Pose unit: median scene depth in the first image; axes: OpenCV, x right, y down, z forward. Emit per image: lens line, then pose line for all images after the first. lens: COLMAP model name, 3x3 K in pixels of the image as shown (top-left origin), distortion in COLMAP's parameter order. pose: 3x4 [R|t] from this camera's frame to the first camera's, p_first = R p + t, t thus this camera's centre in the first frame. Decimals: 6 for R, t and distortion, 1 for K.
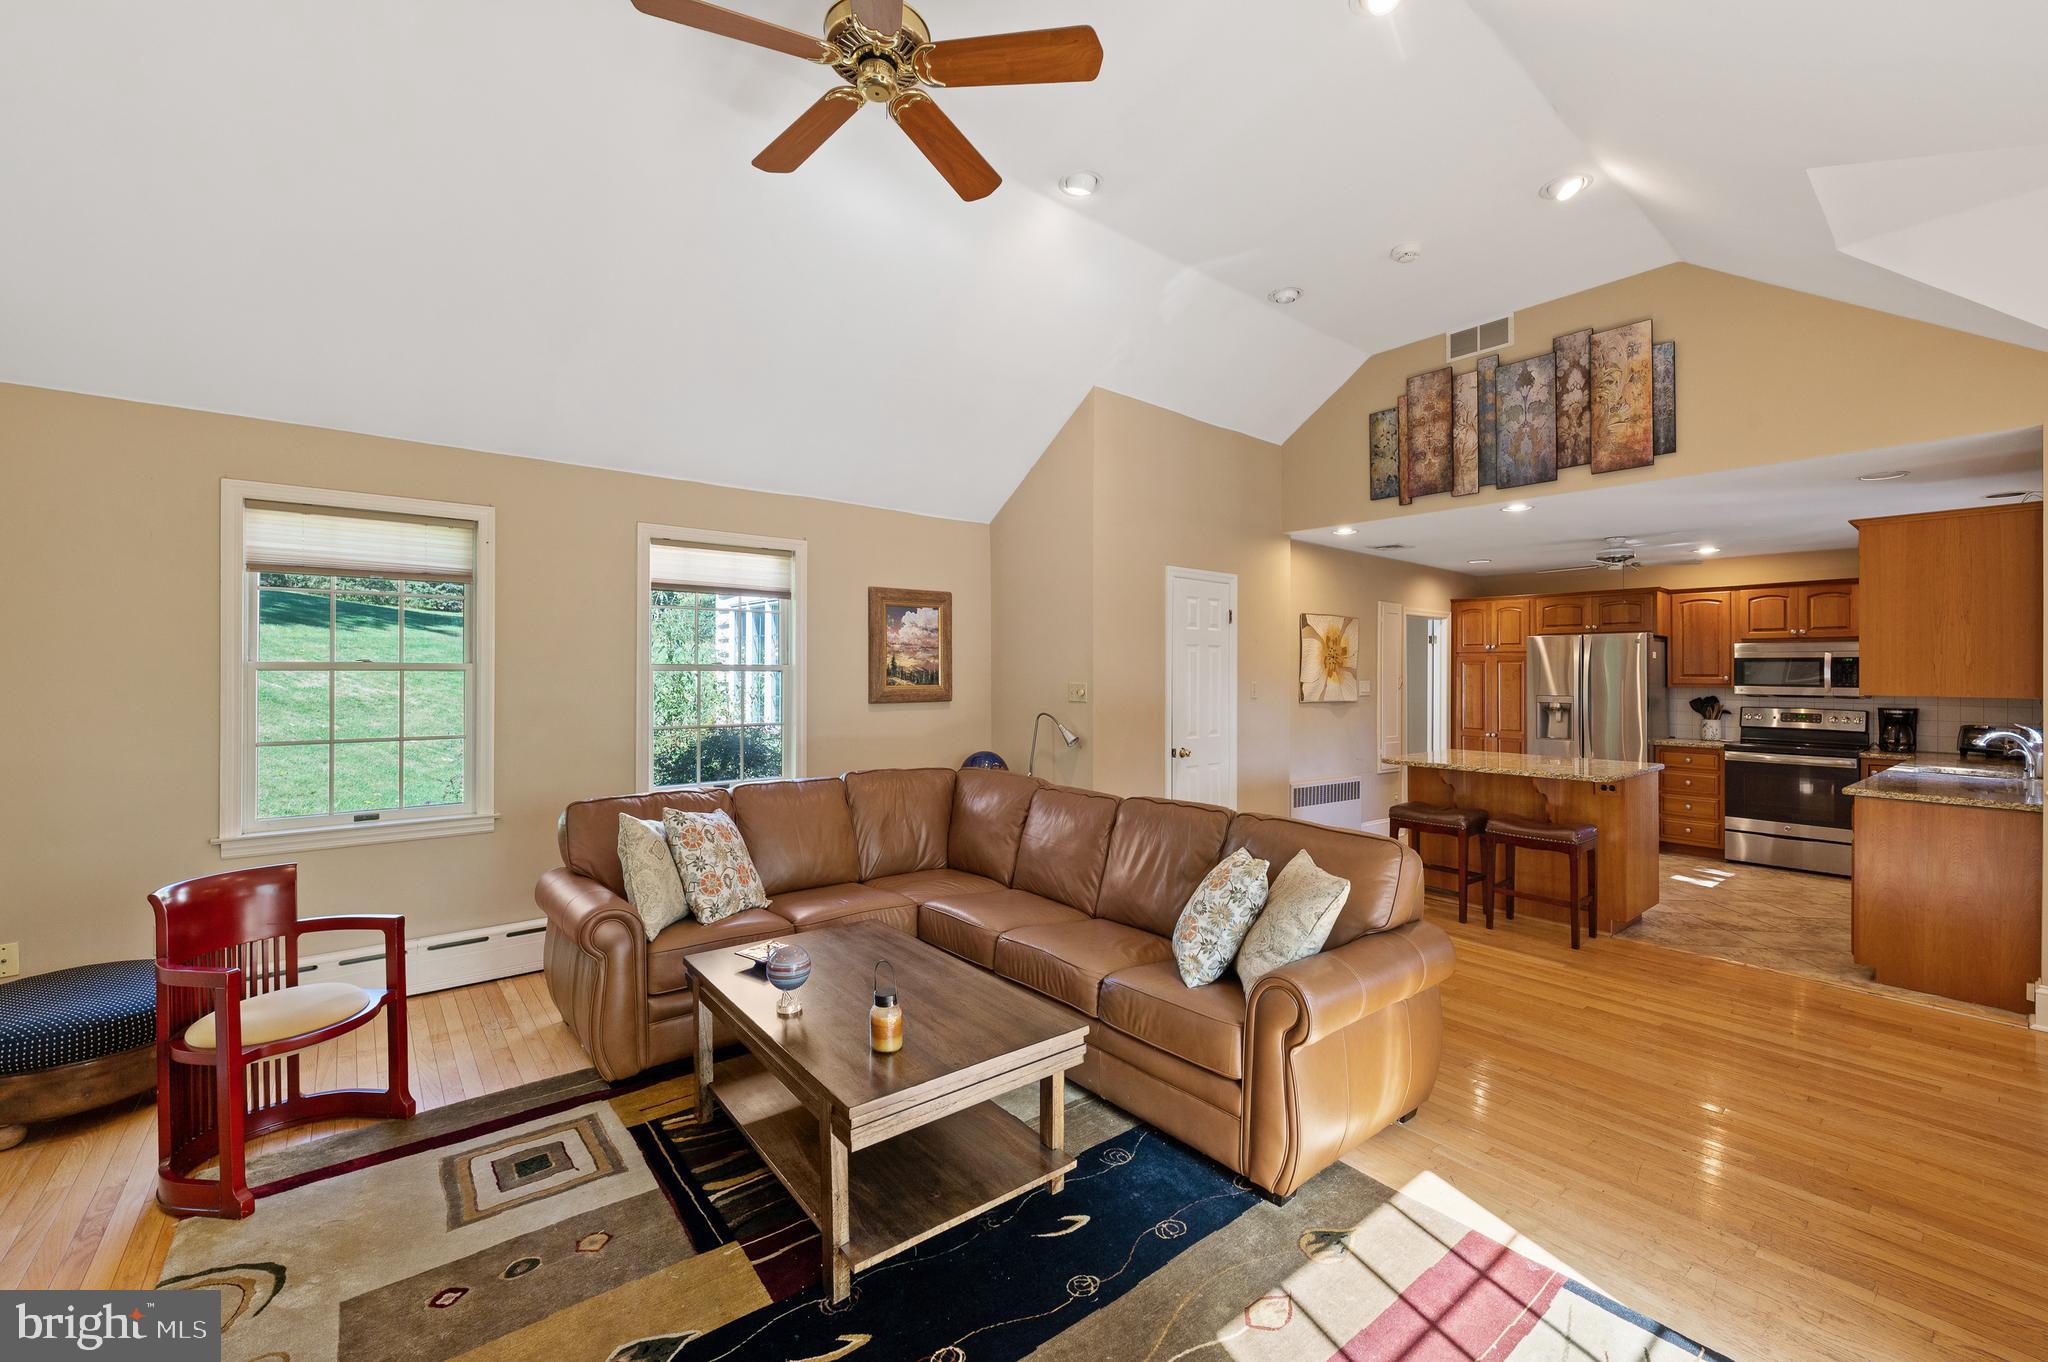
lens RADIAL K [[836.5, 0, 1024.0], [0, 836.5, 681.0], [0, 0, 1]] dist [-0.000282, -0.000033]
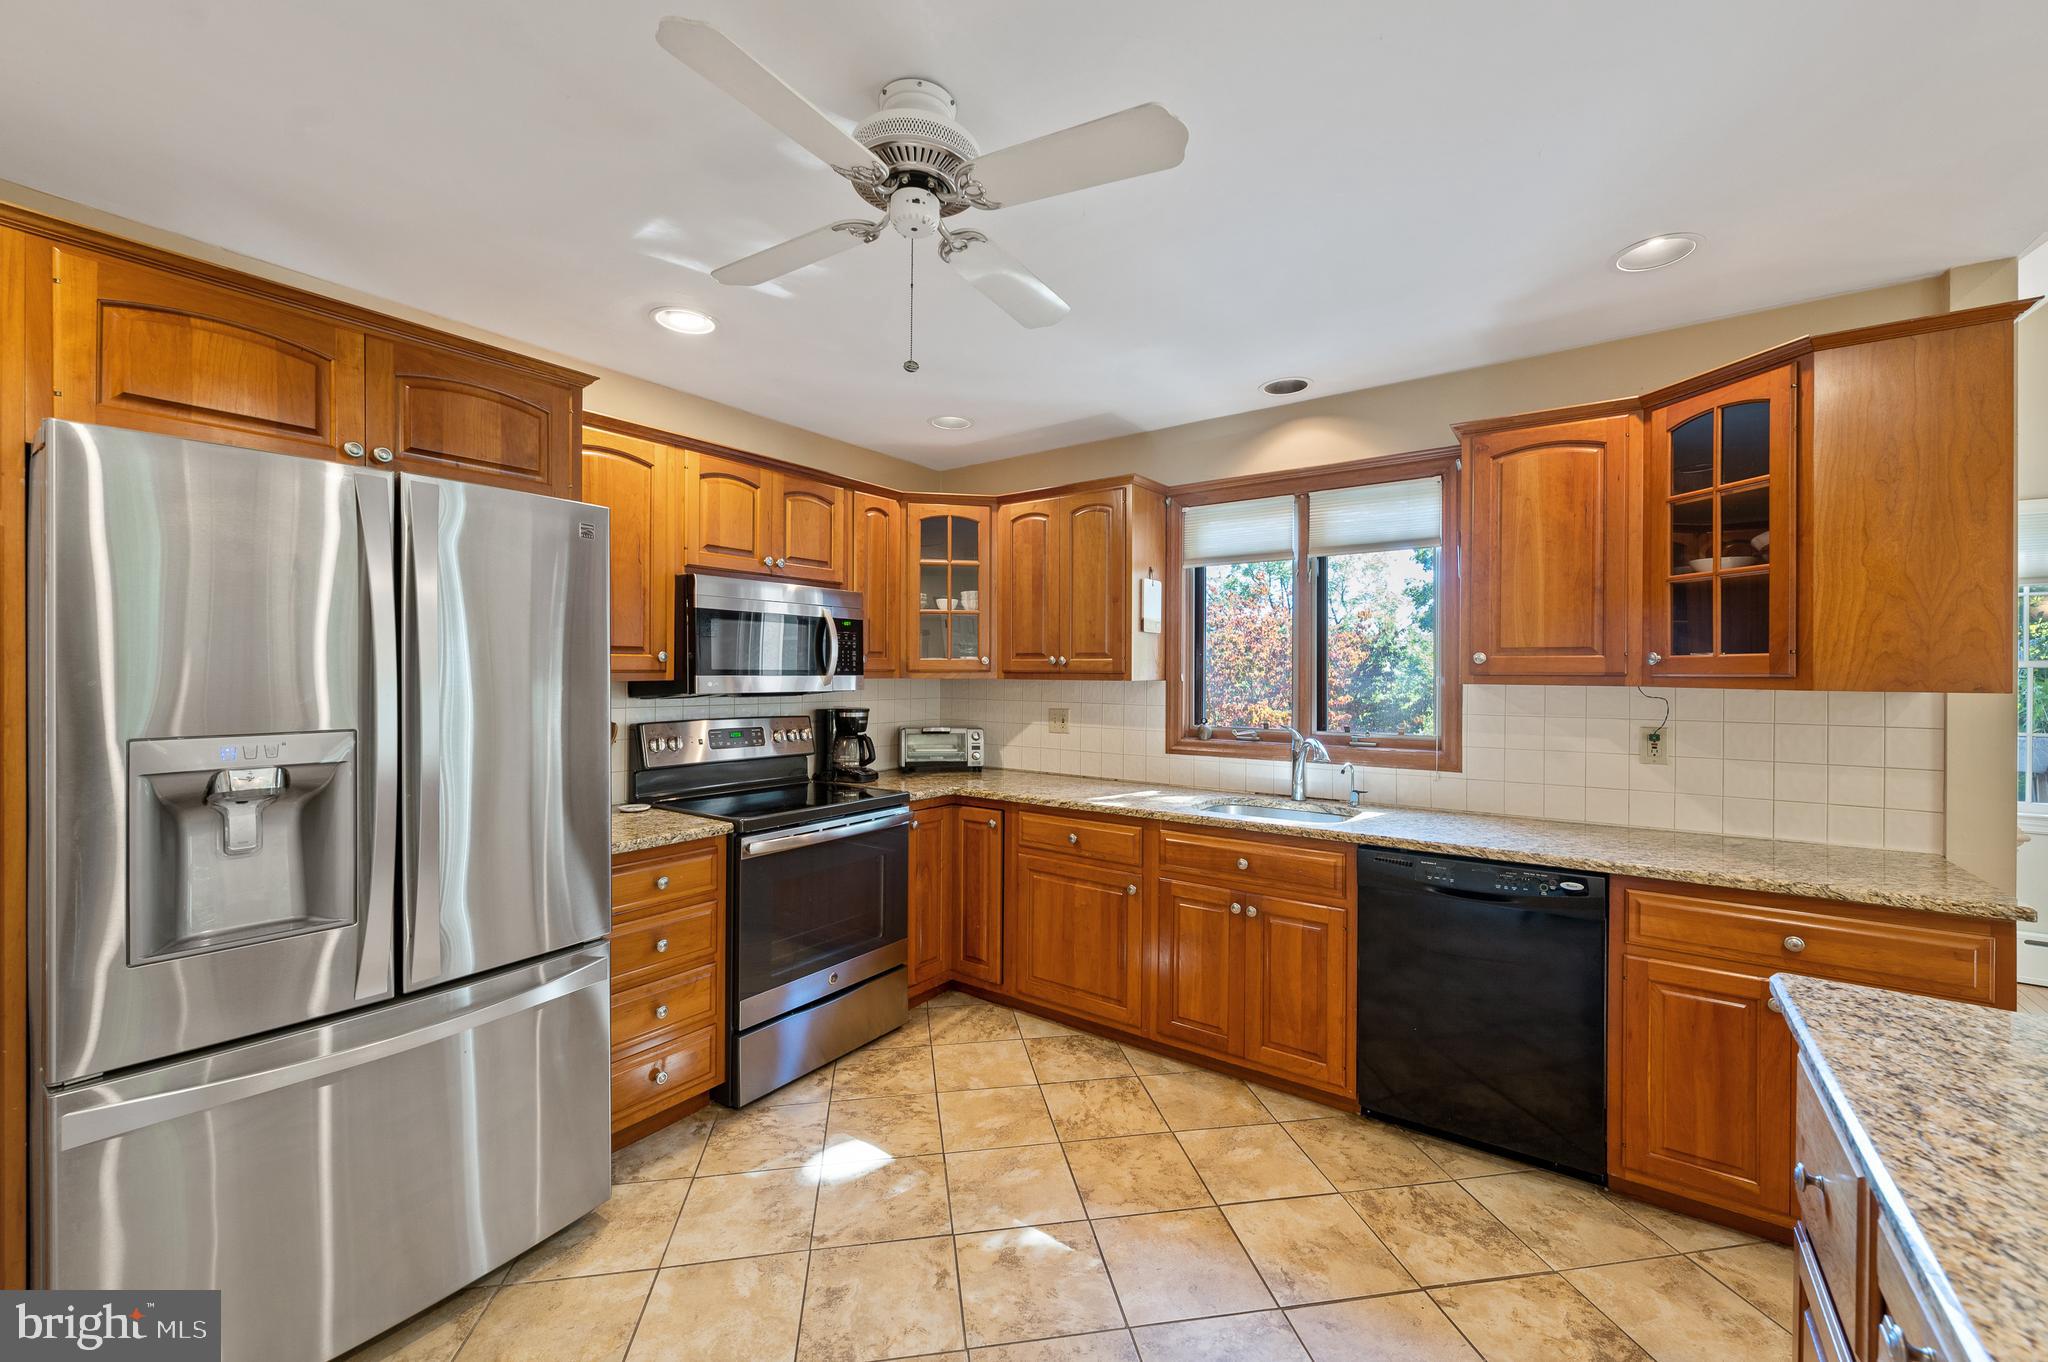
lens RADIAL K [[793.8, 0, 1026.7], [0, 793.8, 669.7], [0, 0, 1]] dist [-0.000287, -0.000068]
pose [[-0.261275, -0.007727, 0.965233, 0.545605], [0.001194, 0.999965, 0.008329, -0.000120], [-0.965264, 0.003329, -0.261257, 1.213270]]
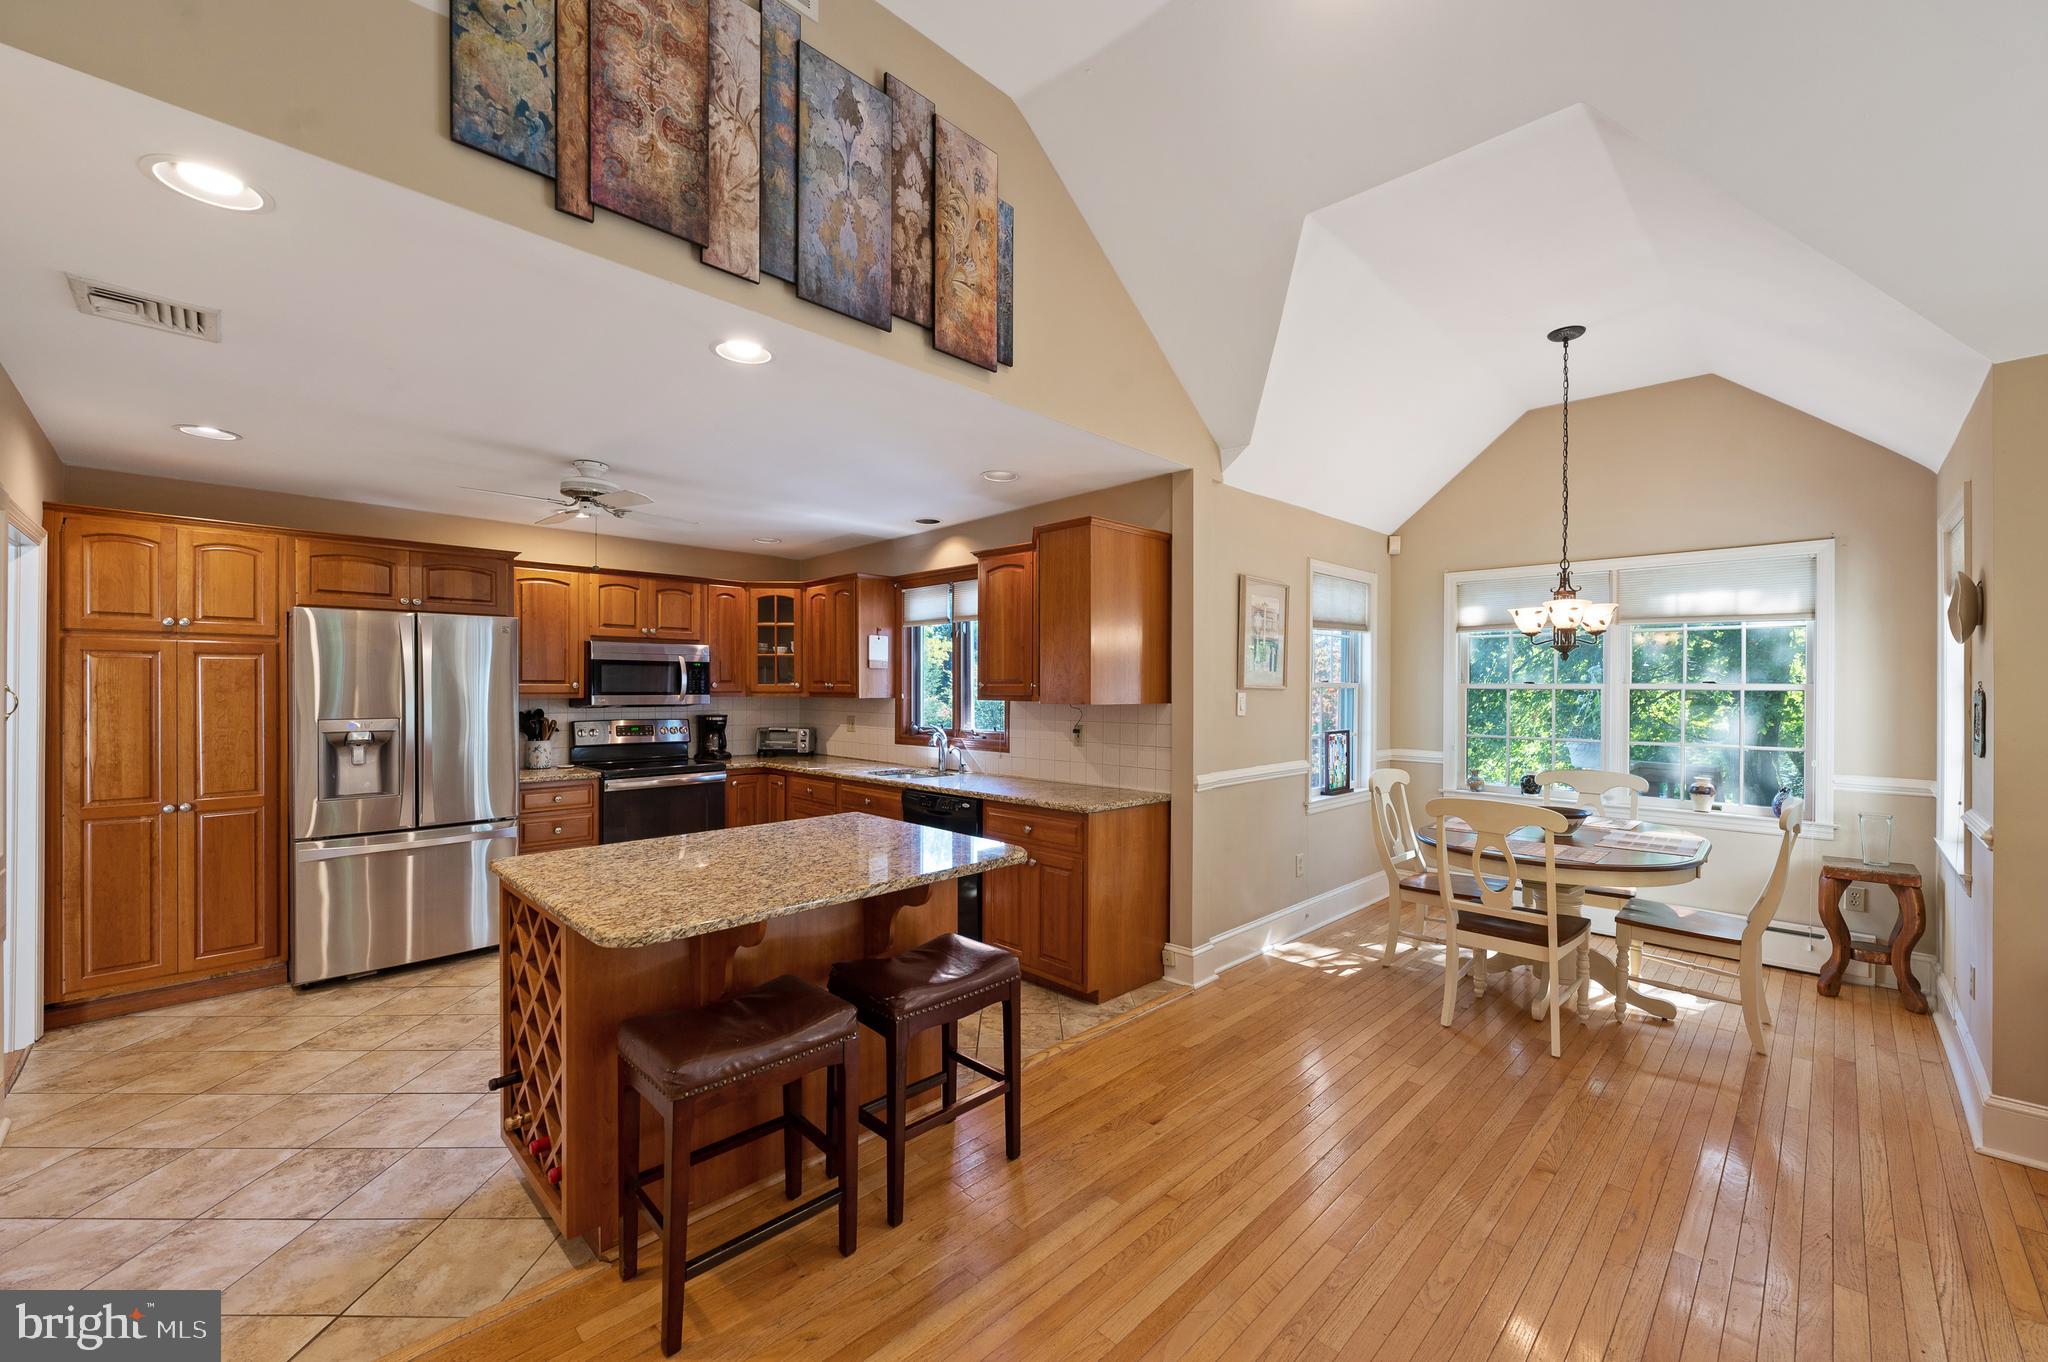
lens RADIAL K [[788.9, 0, 1024.0], [0, 788.9, 681.0], [0, 0, 1]] dist [0.000118, 0.000058]
pose [[-0.109162, -0.001014, 0.994023, 0.097263], [0.003918, 0.999991, 0.001450, -0.008638], [-0.994016, 0.004053, -0.109157, 0.874736]]
